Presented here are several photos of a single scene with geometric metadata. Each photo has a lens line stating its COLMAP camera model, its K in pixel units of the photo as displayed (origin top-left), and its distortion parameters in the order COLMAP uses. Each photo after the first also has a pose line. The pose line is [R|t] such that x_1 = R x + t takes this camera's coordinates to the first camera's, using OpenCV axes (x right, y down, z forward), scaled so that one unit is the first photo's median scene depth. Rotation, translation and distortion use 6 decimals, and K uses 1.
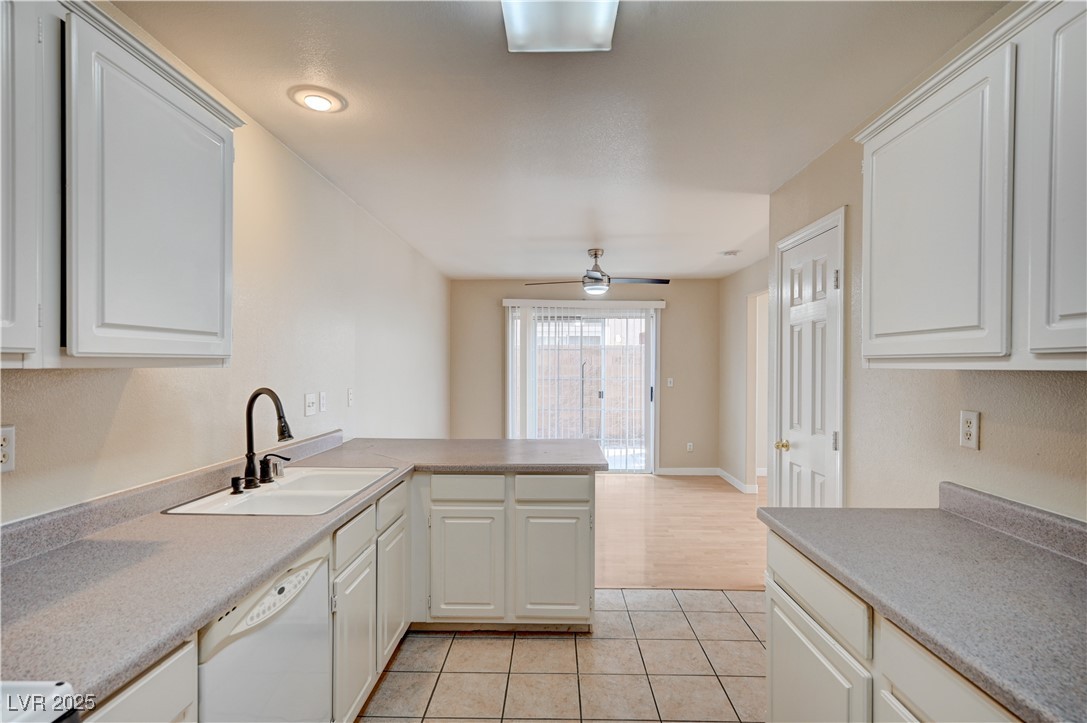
lens RADIAL K [[534.5, 0, 543.8], [0, 534.5, 371.6], [0, 0, 1]] dist [-0.001255, 0.003524]
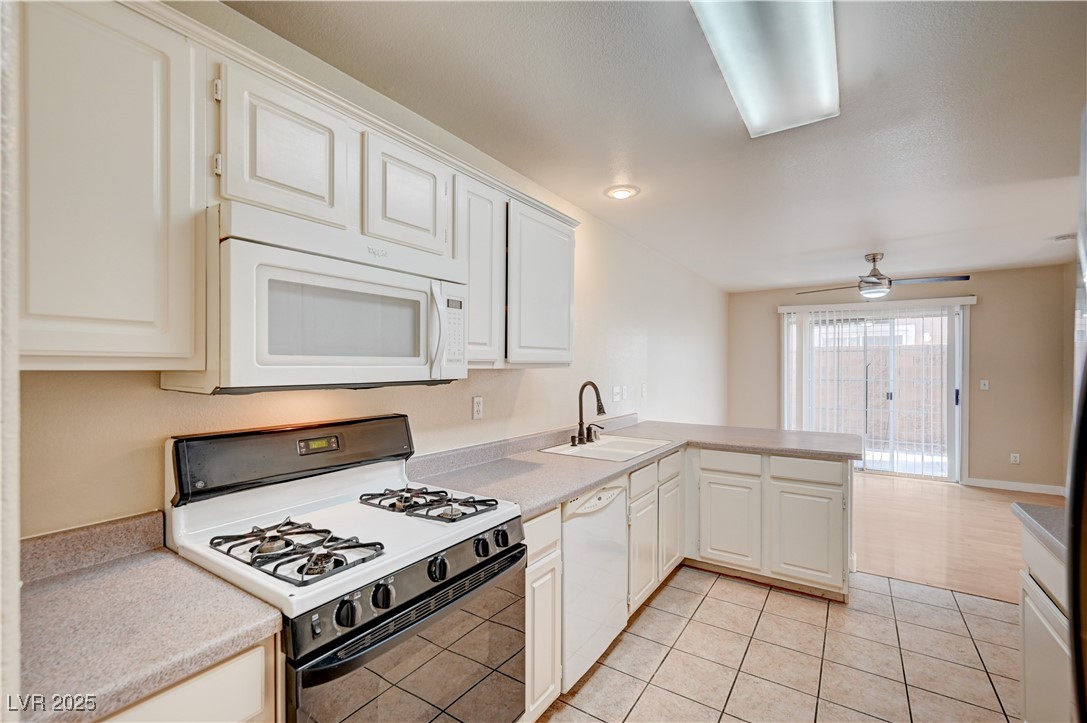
lens RADIAL K [[463.2, 0, 546.4], [0, 463.2, 369.0], [0, 0, 1]] dist [0.009189, 0.001076]
pose [[0.845468, 0.001201, -0.534025, 0.085779], [-0.004643, 0.999976, -0.005101, 0.001717], [0.534006, 0.006792, 0.845454, -0.190507]]
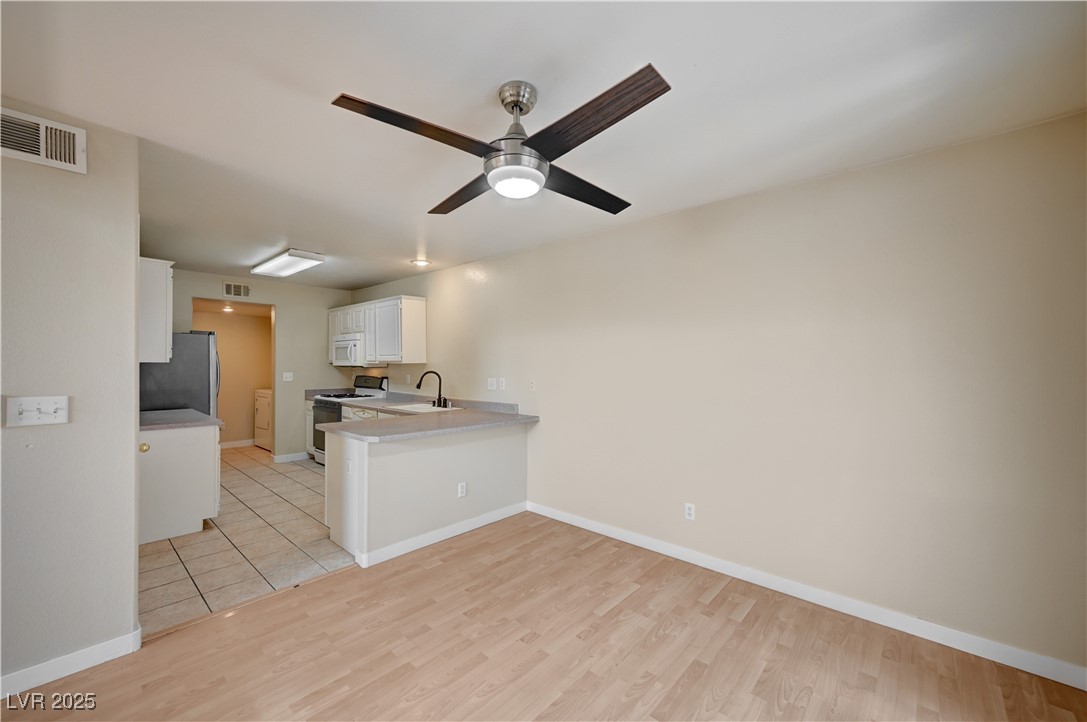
lens RADIAL K [[439.0, 0, 552.6], [0, 439.0, 363.7], [0, 0, 1]] dist [0.002340, -0.000262]
pose [[-0.649668, -0.006050, -0.760194, 0.683420], [-0.015108, 0.999874, 0.004955, -0.023650], [0.760068, 0.014704, -0.649677, 2.477378]]
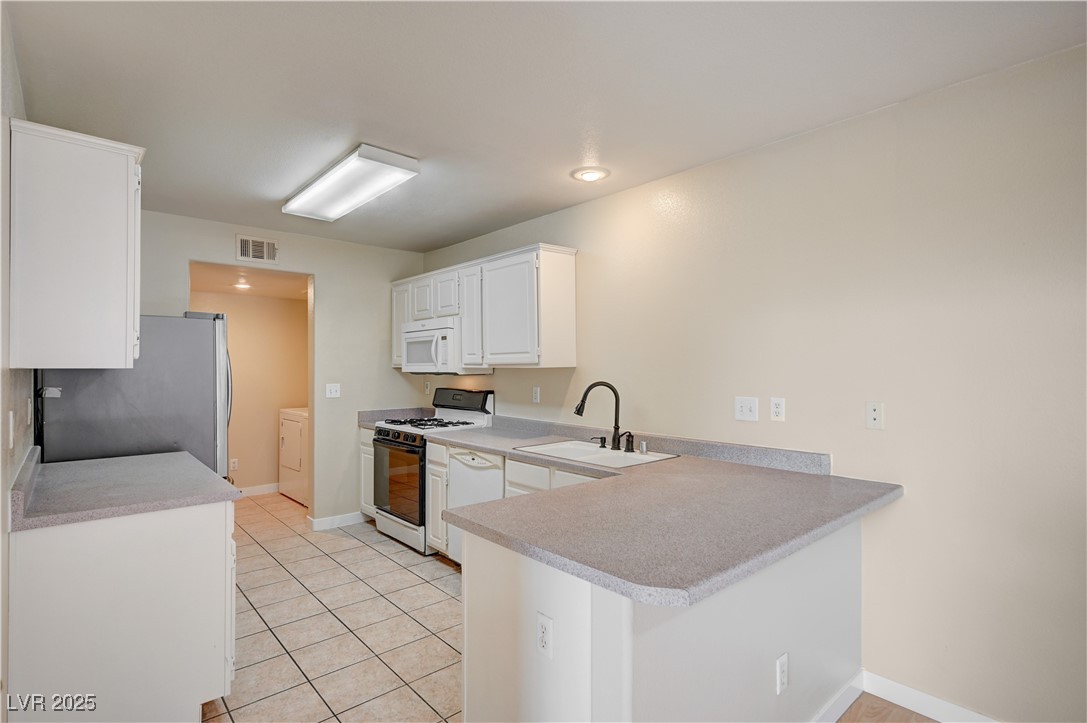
lens RADIAL K [[534.5, 0, 547.4], [0, 534.5, 362.9], [0, 0, 1]] dist [-0.001255, 0.003524]
pose [[-0.728895, -0.008045, -0.684578, 0.510276], [-0.008711, 0.999959, -0.002476, -0.013906], [0.684570, 0.004159, -0.728935, 1.645133]]
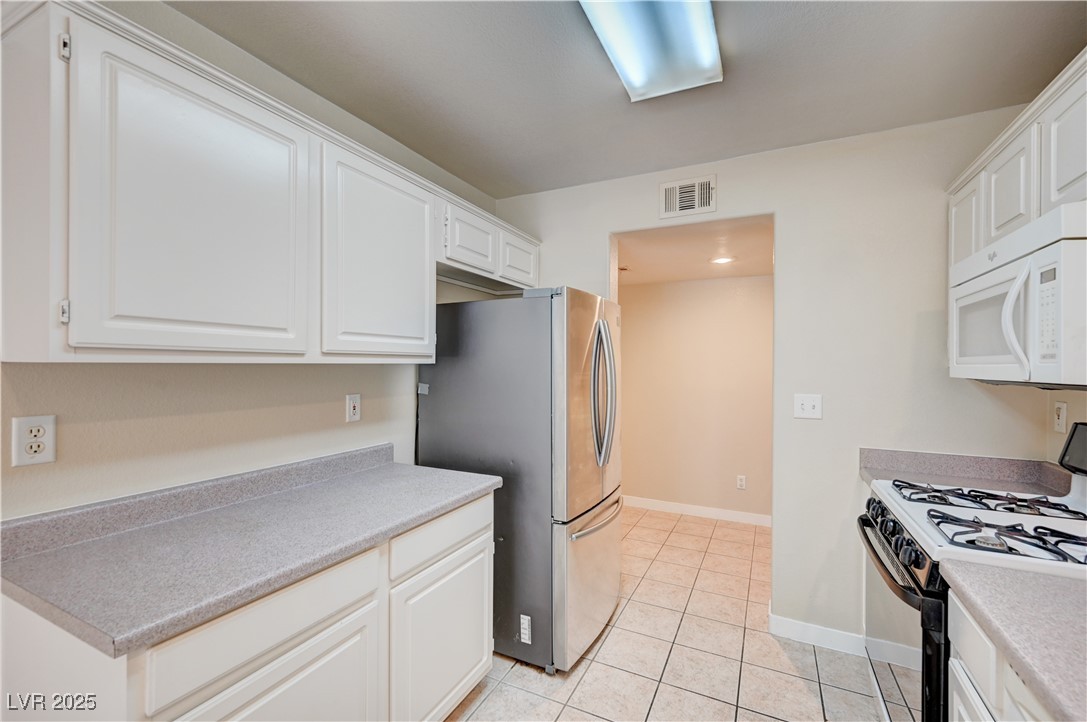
lens RADIAL K [[463.2, 0, 541.8], [0, 463.2, 366.0], [0, 0, 1]] dist [0.009189, 0.001076]
pose [[-0.906285, -0.011355, 0.422515, -0.106353], [-0.004559, 0.999844, 0.017092, -0.009337], [-0.422643, 0.013564, -0.906195, 0.884083]]
